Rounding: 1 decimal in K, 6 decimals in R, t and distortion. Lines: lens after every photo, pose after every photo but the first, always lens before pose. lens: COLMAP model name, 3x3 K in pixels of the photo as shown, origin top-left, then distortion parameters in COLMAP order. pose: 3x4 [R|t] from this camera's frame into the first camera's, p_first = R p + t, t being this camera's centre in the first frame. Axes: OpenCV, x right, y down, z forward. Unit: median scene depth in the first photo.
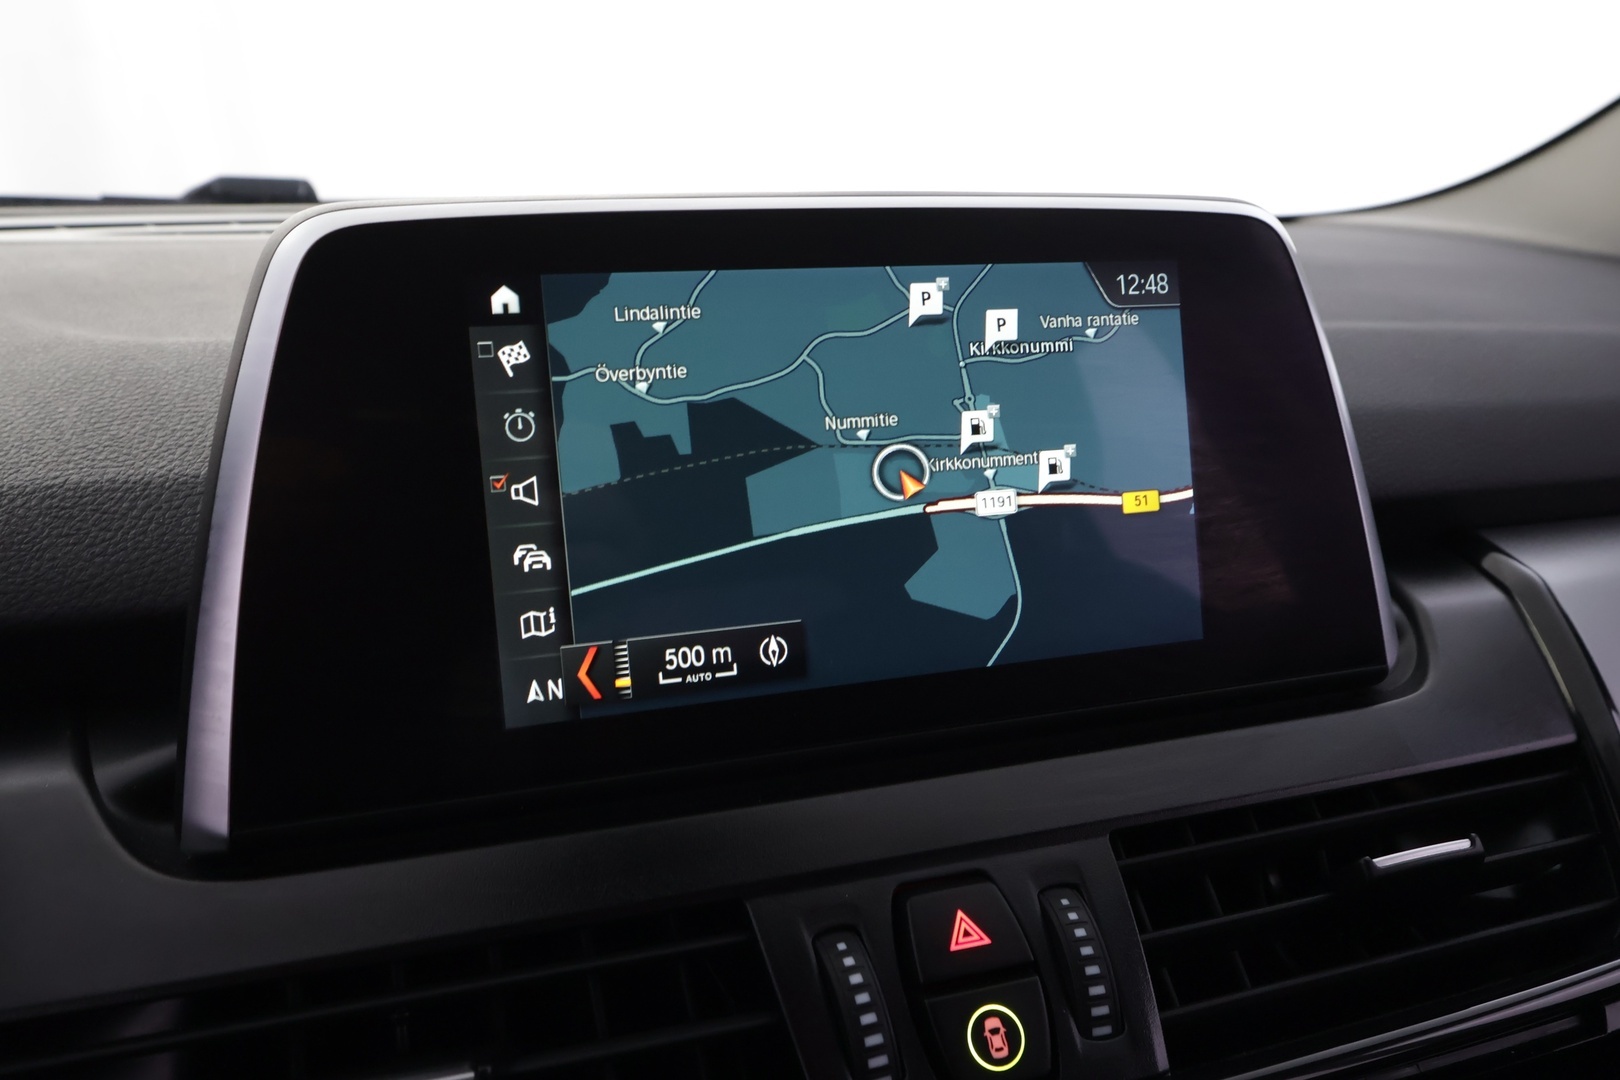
lens RADIAL K [[1231.3, 0, 810.0], [0, 1231.3, 540.0], [0, 0, 1]] dist [0.000192, -0.005465]
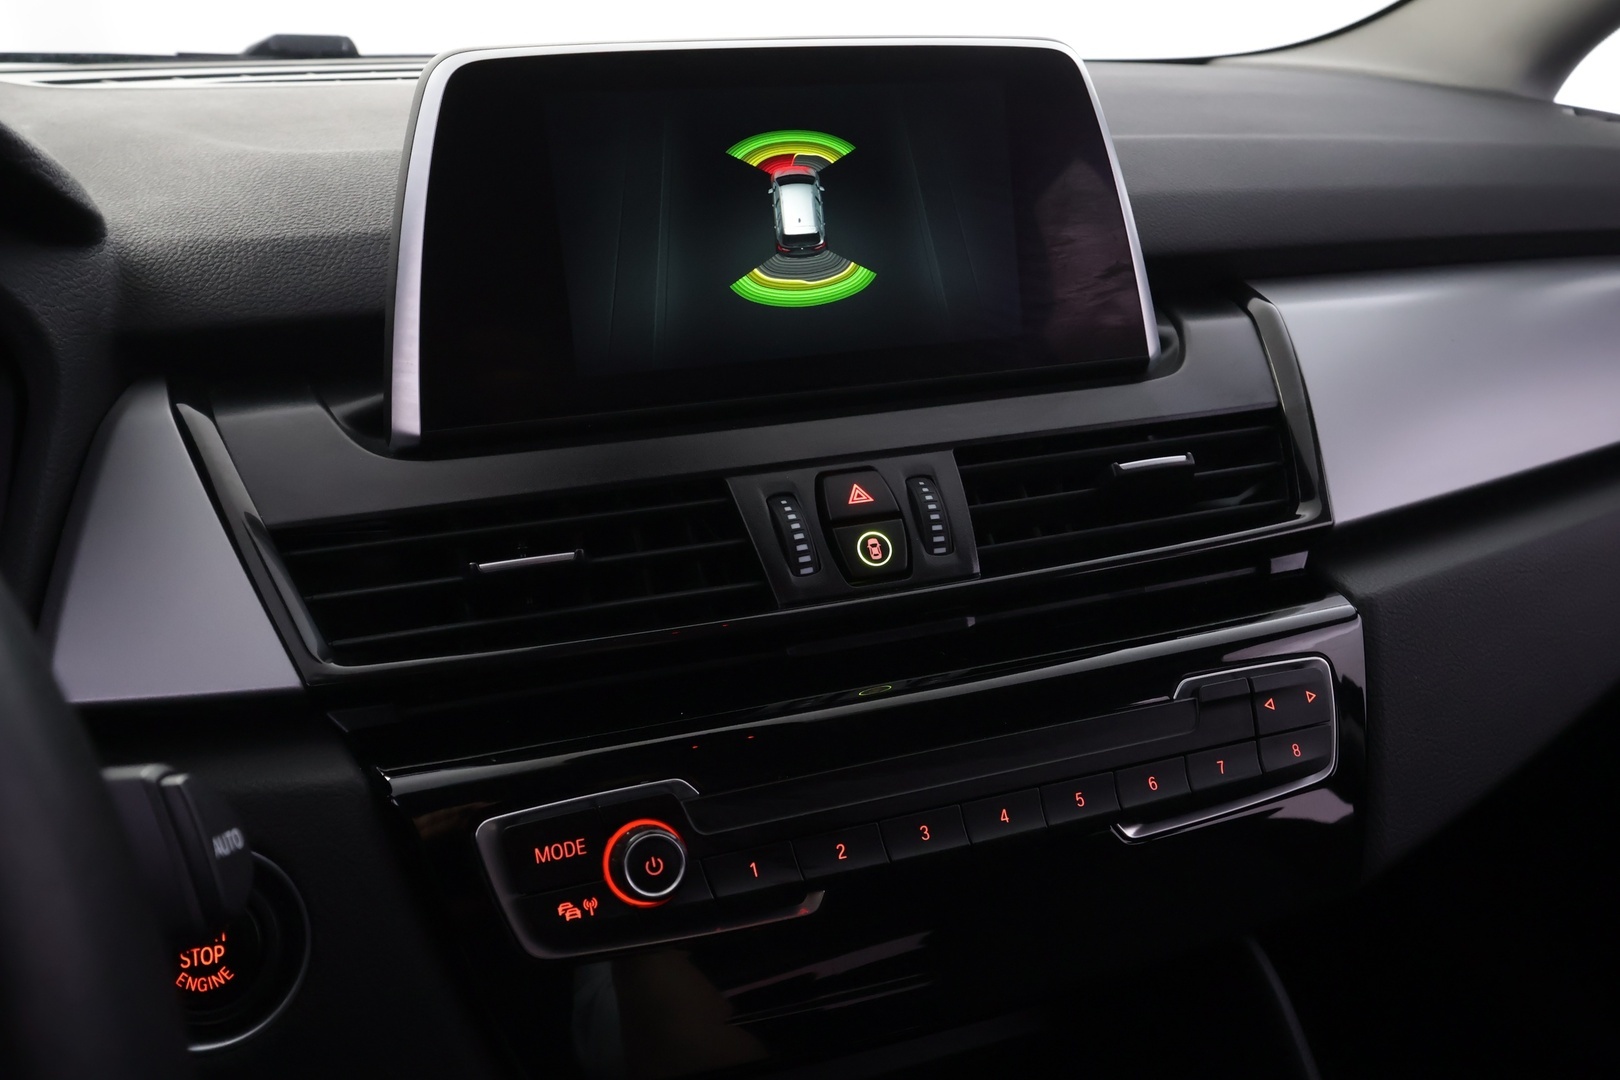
lens RADIAL K [[1231.3, 0, 810.0], [0, 1231.3, 540.0], [0, 0, 1]] dist [0.000192, -0.005465]
pose [[0.999829, -0.017177, 0.006880, 0.043448], [0.016347, 0.994174, 0.106536, 0.180868], [-0.008670, -0.106405, 0.994285, -0.601994]]
